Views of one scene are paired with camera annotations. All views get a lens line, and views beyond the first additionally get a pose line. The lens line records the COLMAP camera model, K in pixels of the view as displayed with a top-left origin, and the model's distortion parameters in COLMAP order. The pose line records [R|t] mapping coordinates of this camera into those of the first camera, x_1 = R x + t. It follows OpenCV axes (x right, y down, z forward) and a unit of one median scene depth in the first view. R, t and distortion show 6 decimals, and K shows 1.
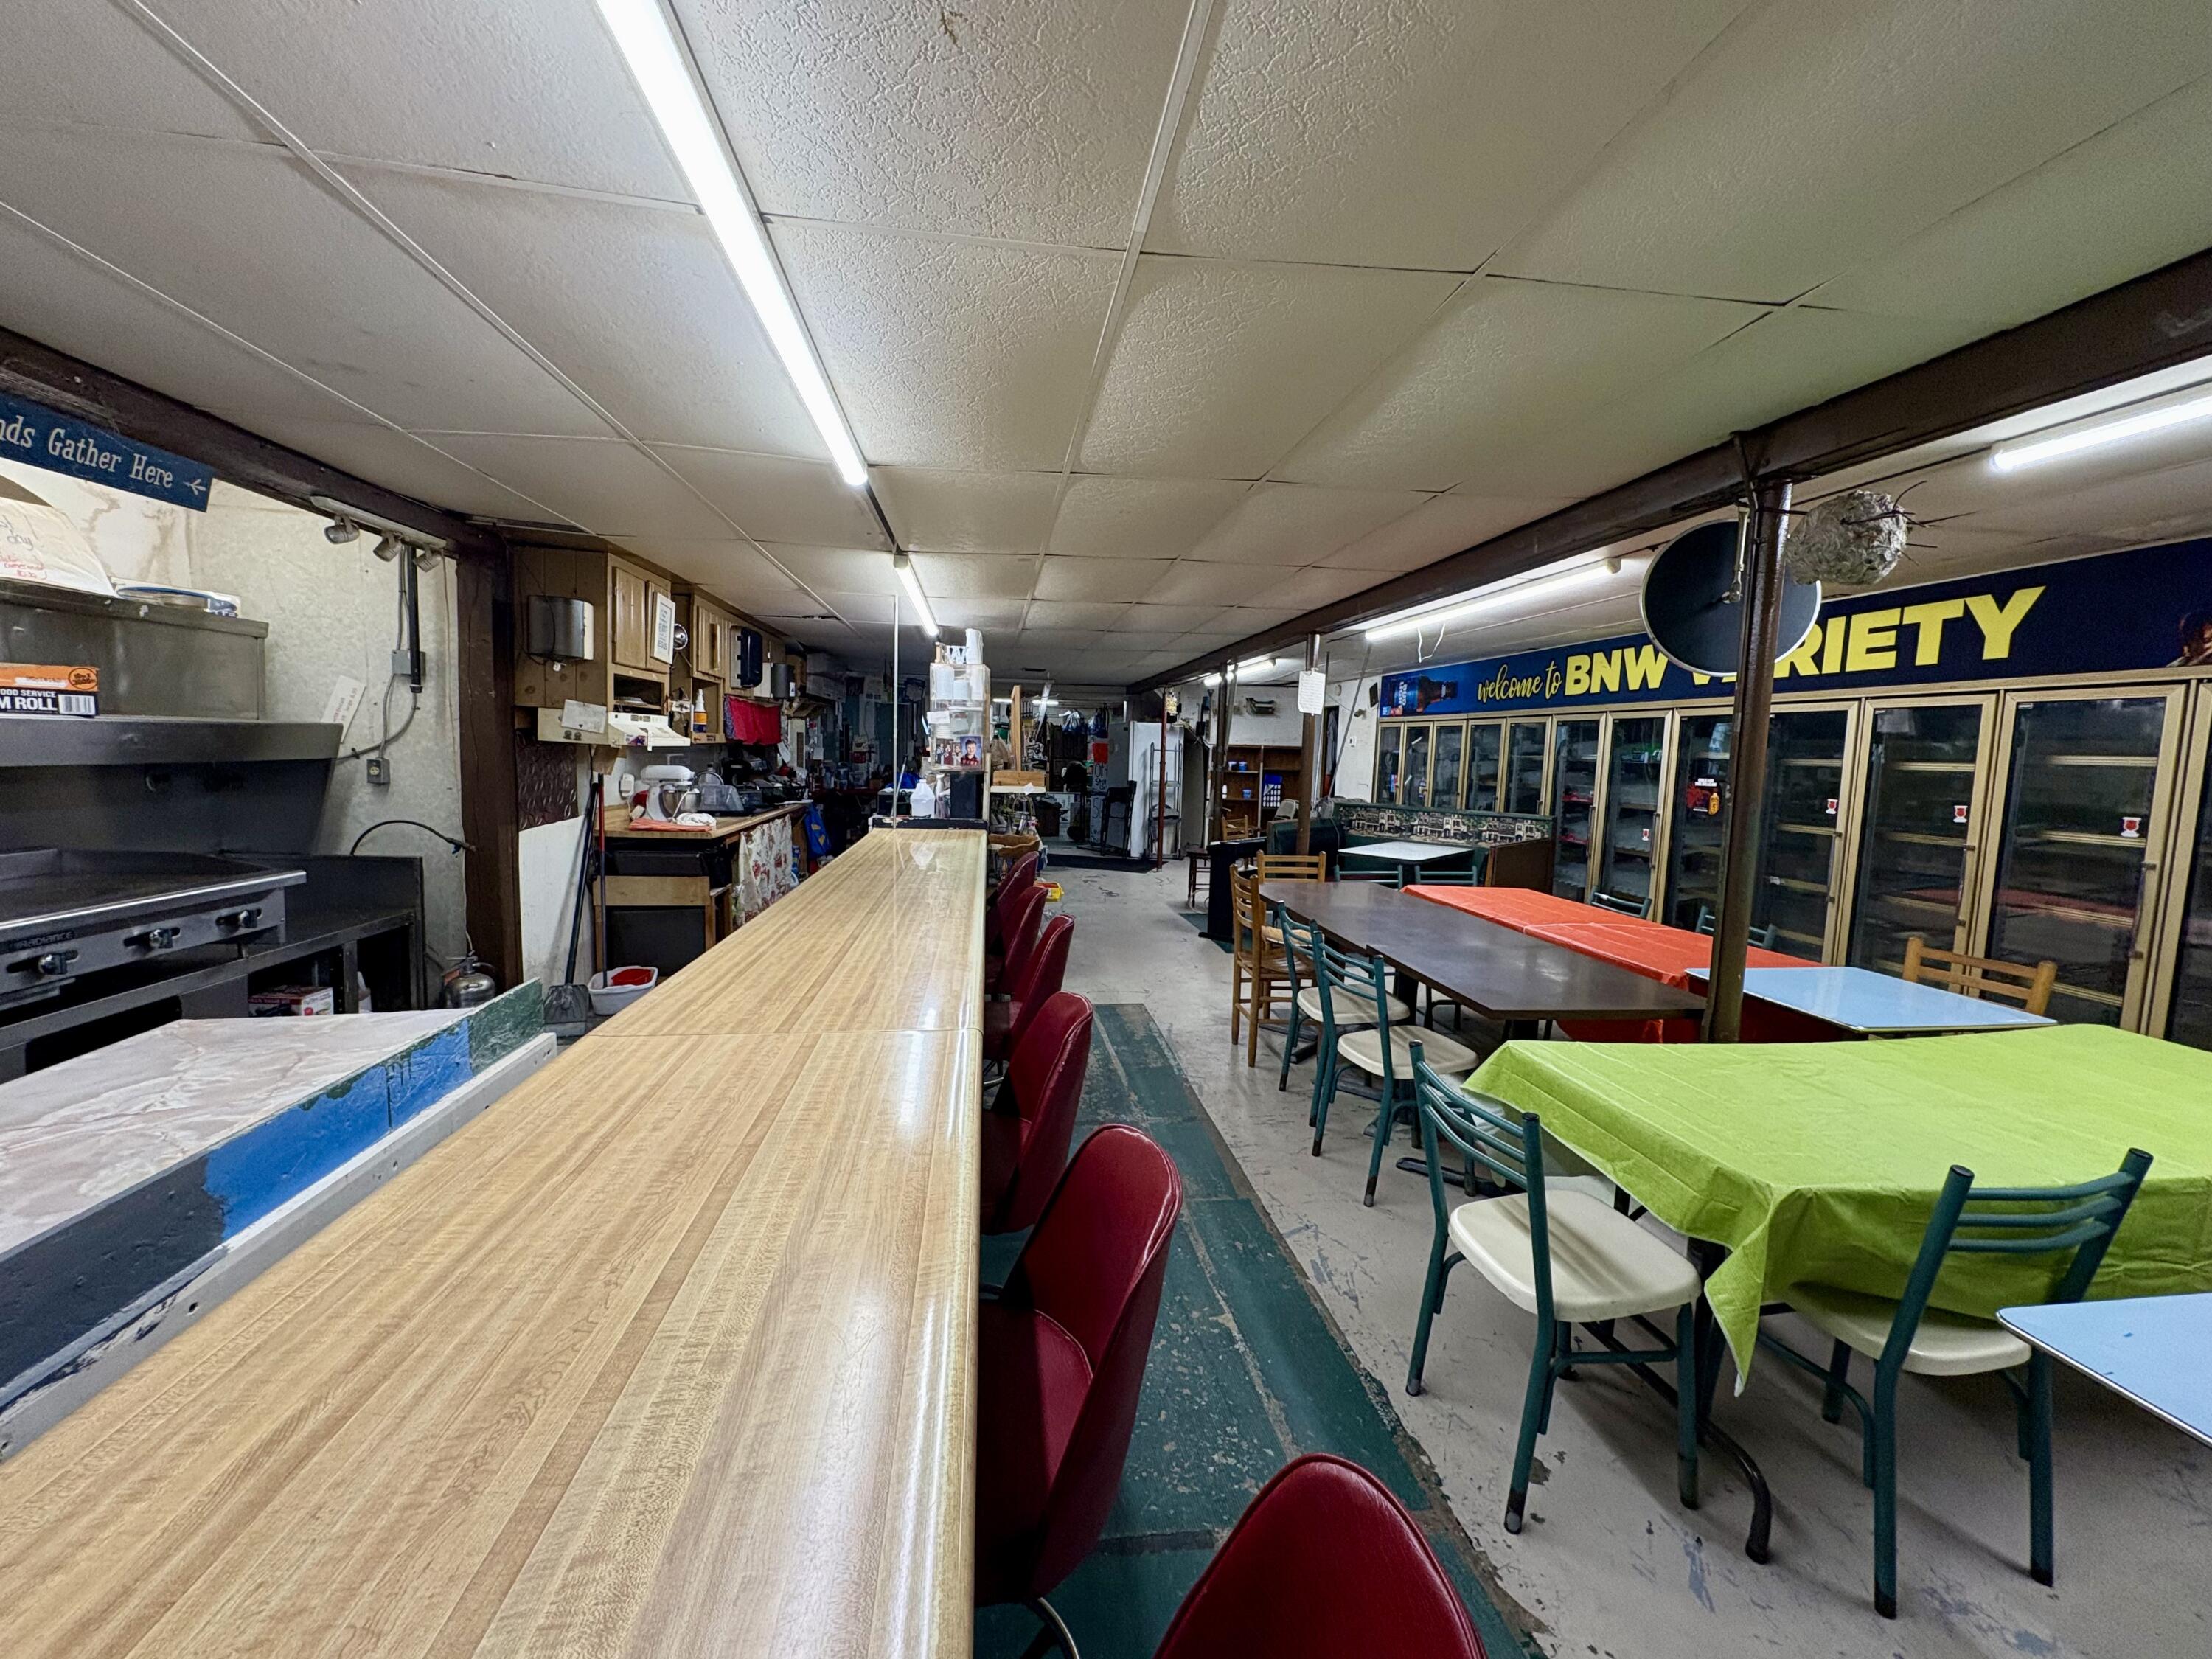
lens RADIAL K [[876.1, 0, 1103.7], [0, 876.1, 824.7], [0, 0, 1]] dist [-0.000261, 0.000177]
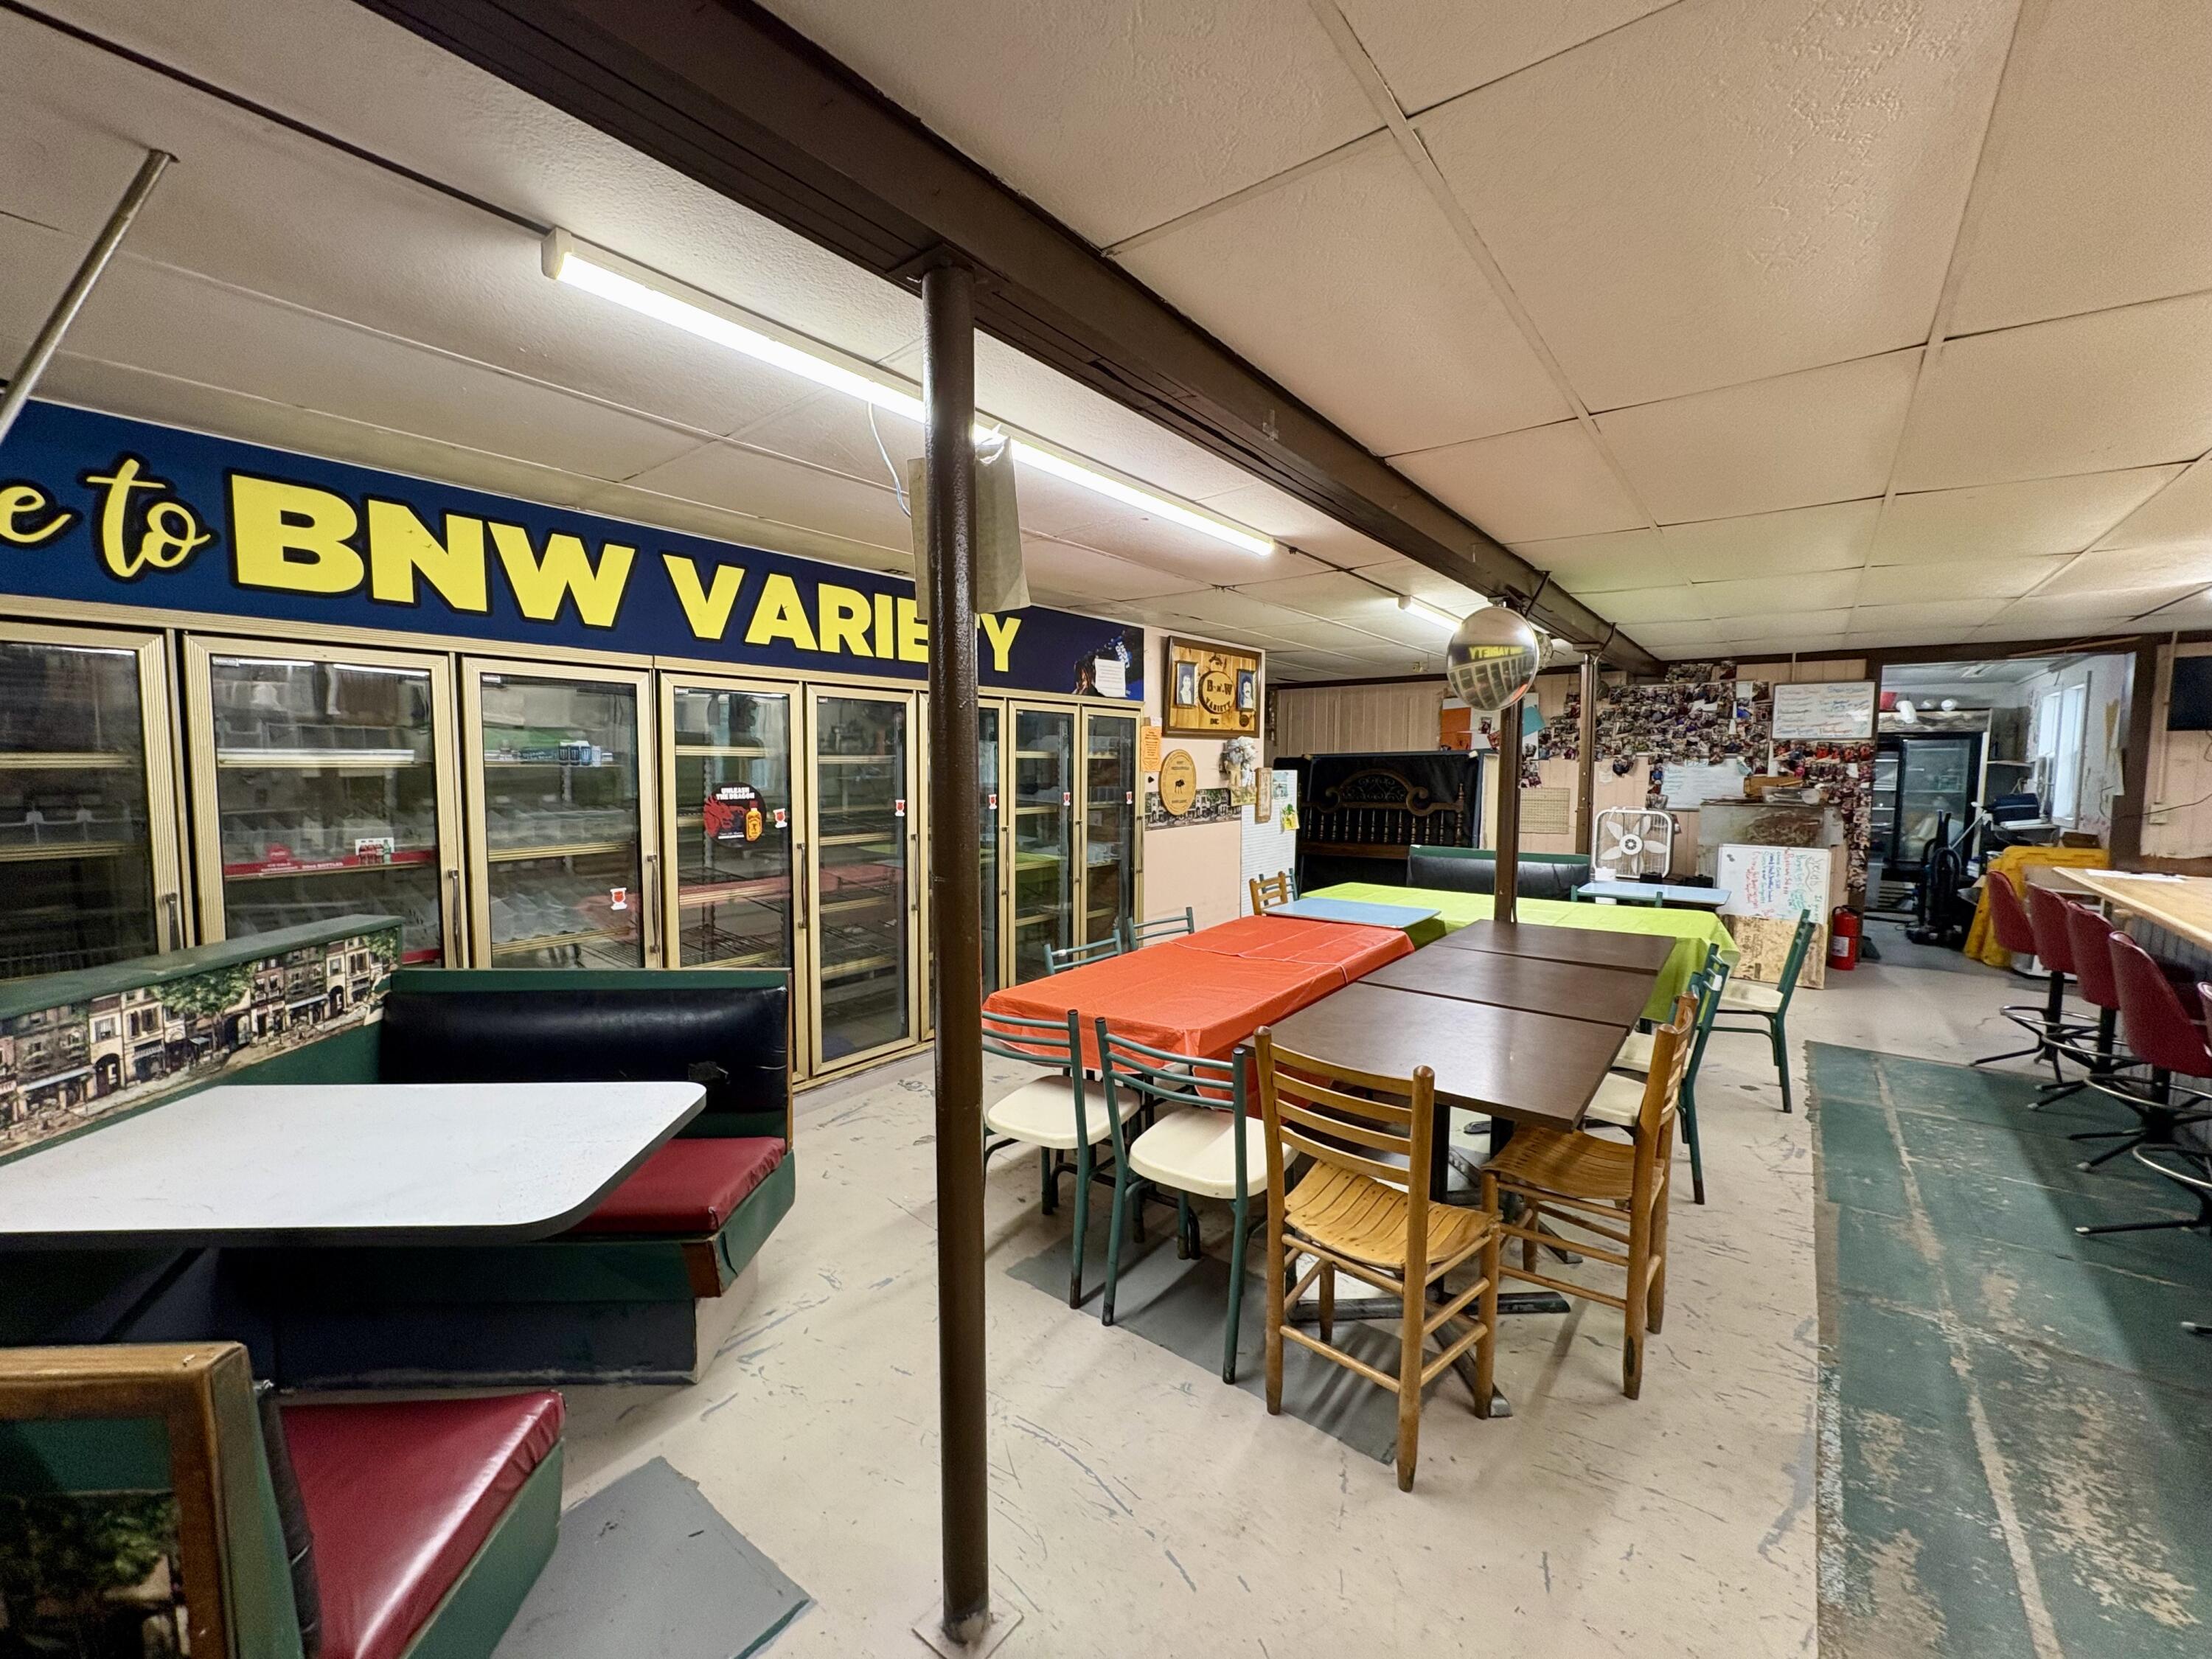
lens RADIAL K [[876.1, 0, 1103.7], [0, 876.1, 824.7], [0, 0, 1]] dist [-0.000261, 0.000177]
pose [[-0.690917, -0.084223, 0.718011, 0.033666], [0.039472, 0.987314, 0.153795, -0.136910], [-0.721856, 0.134601, -0.678828, 1.490143]]
